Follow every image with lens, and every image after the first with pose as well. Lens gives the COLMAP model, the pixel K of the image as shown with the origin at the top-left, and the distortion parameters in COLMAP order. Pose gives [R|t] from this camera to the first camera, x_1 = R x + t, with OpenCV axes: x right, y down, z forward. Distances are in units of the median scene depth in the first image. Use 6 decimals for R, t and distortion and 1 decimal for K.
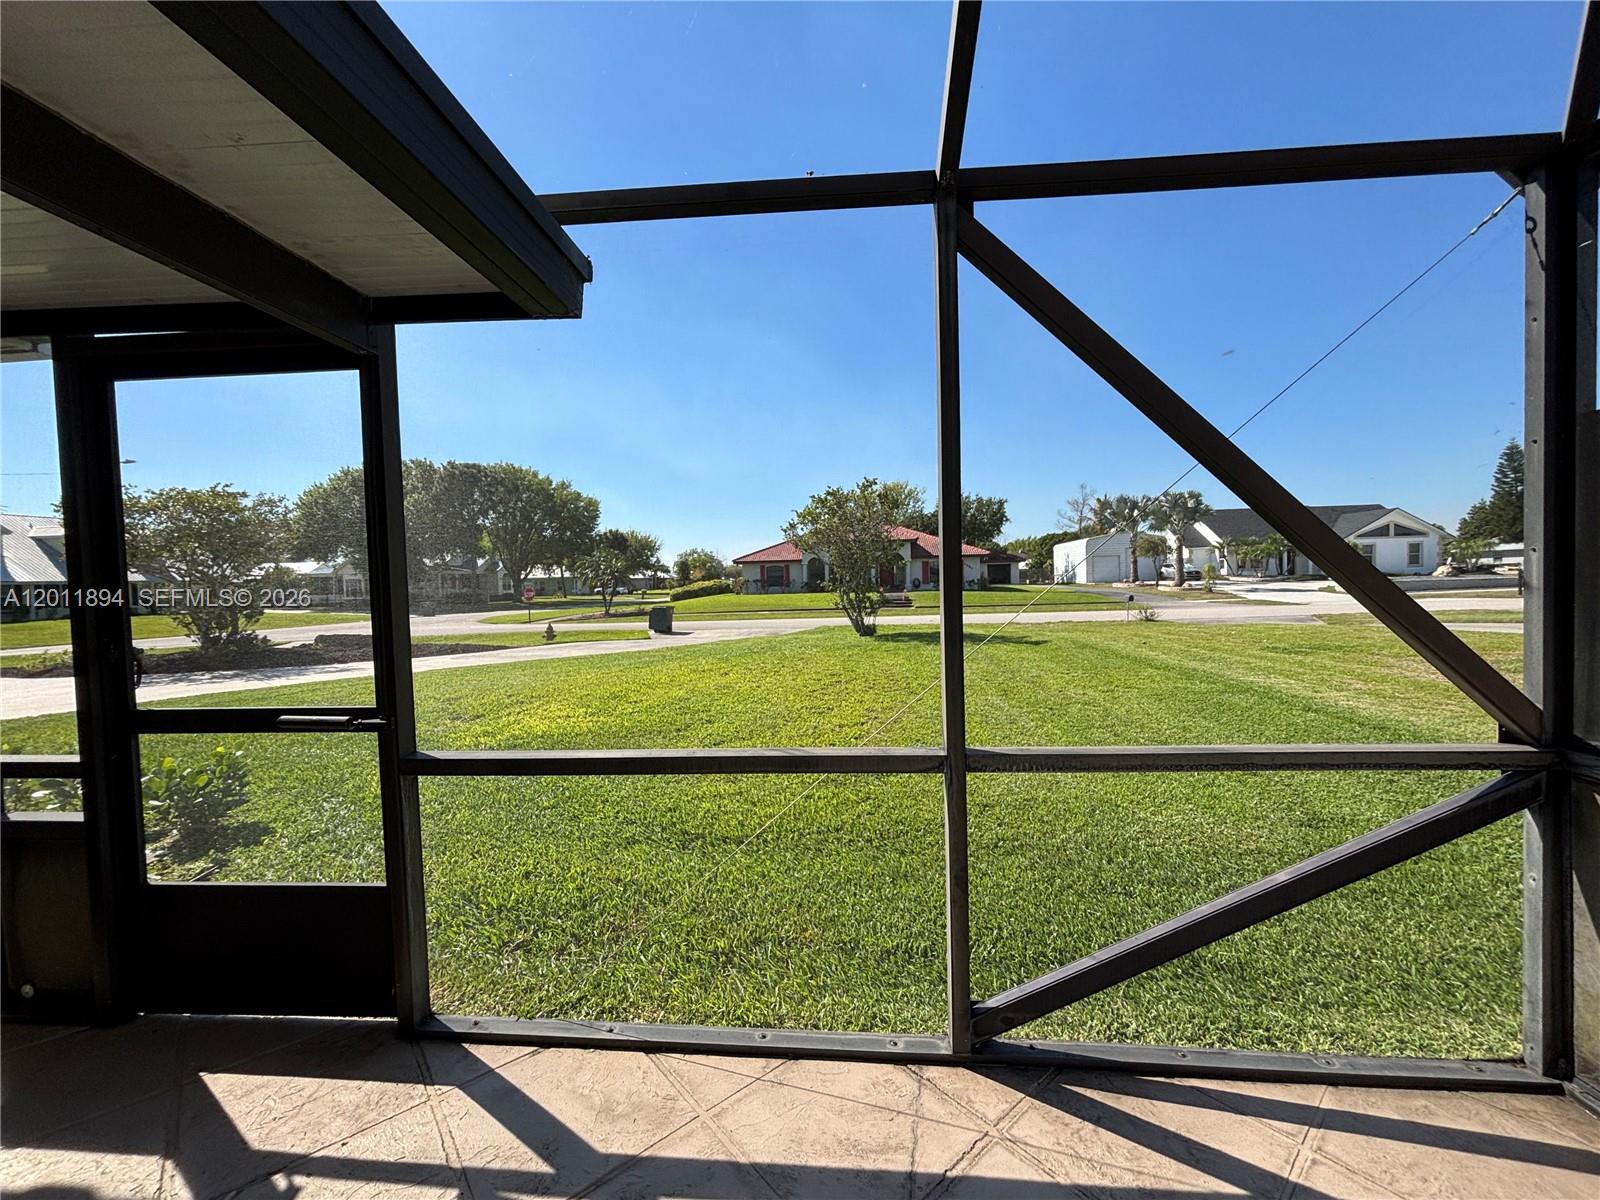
lens RADIAL K [[640.9, 0, 796.7], [0, 640.9, 599.7], [0, 0, 1]] dist [0.000254, -0.000004]
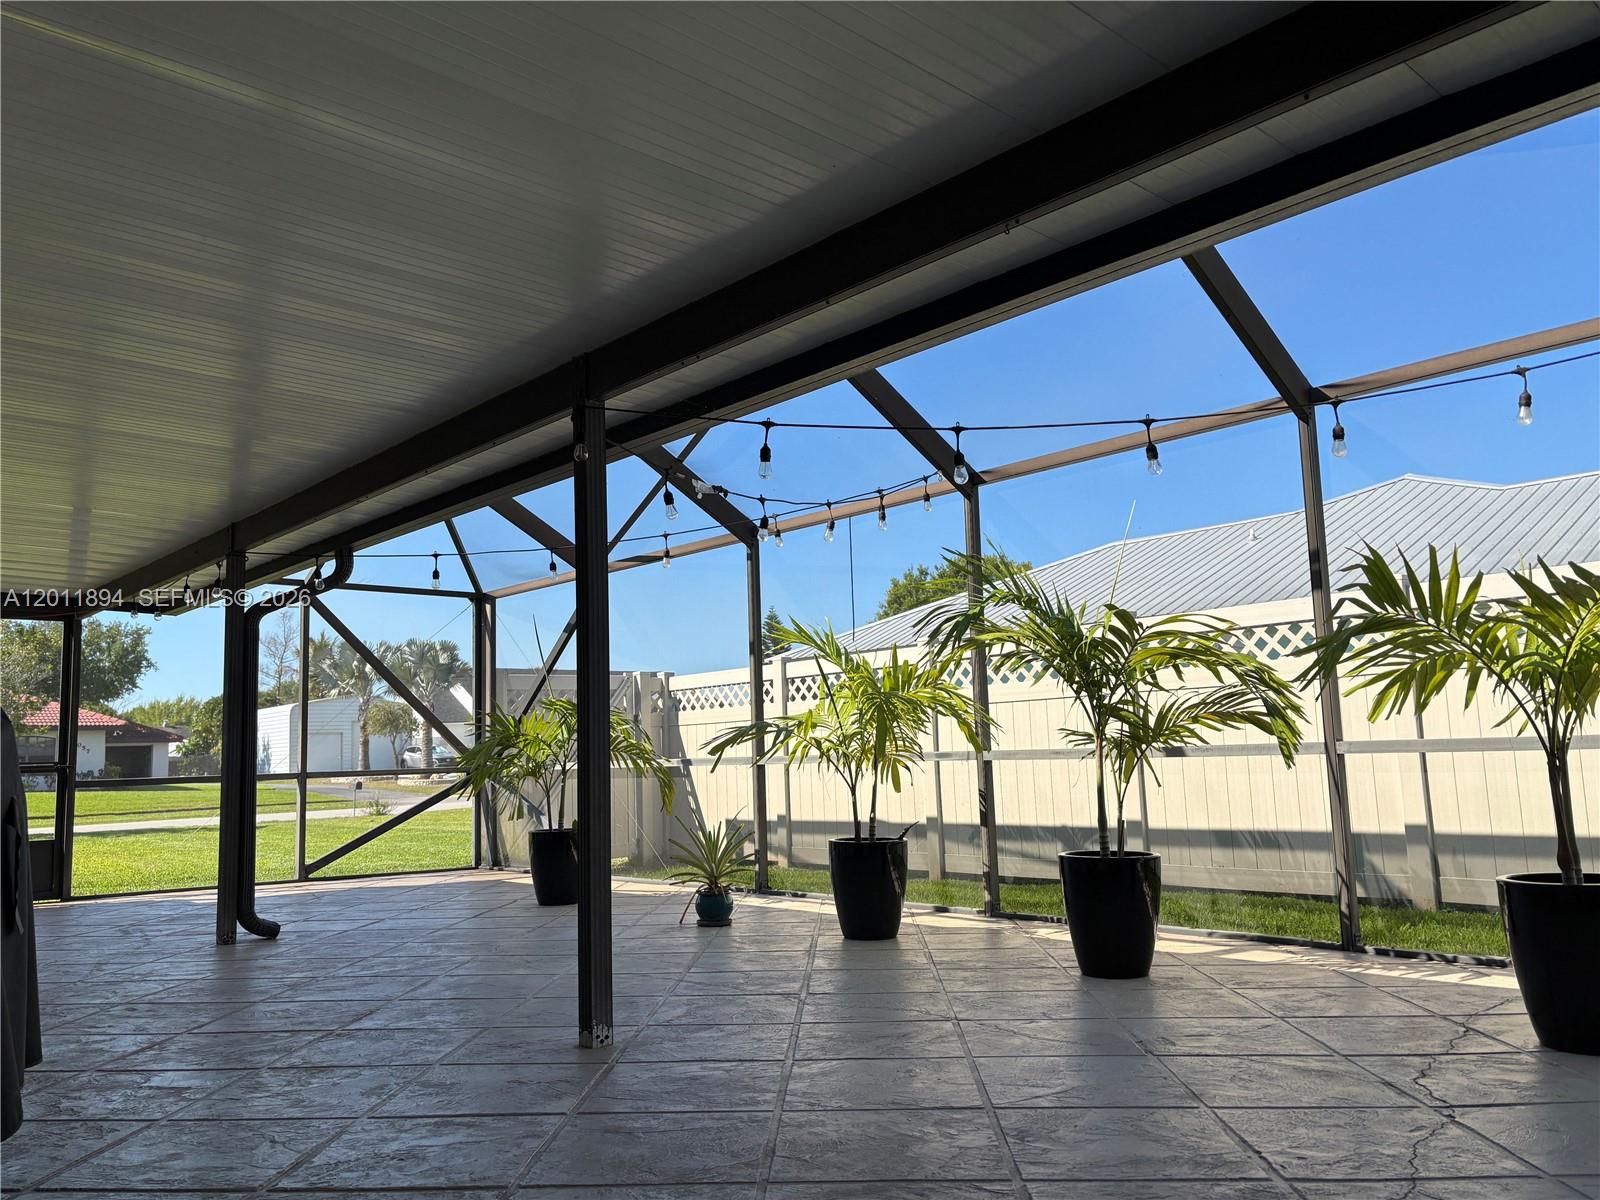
lens RADIAL K [[1205.5, 0, 797.8], [0, 1205.5, 599.0], [0, 0, 1]] dist [0.000194, -0.001576]
pose [[0.677526, 0.096778, 0.729104, -0.075896], [0.036455, 0.985668, -0.164709, 0.013784], [-0.734595, 0.138174, 0.664287, -0.144676]]
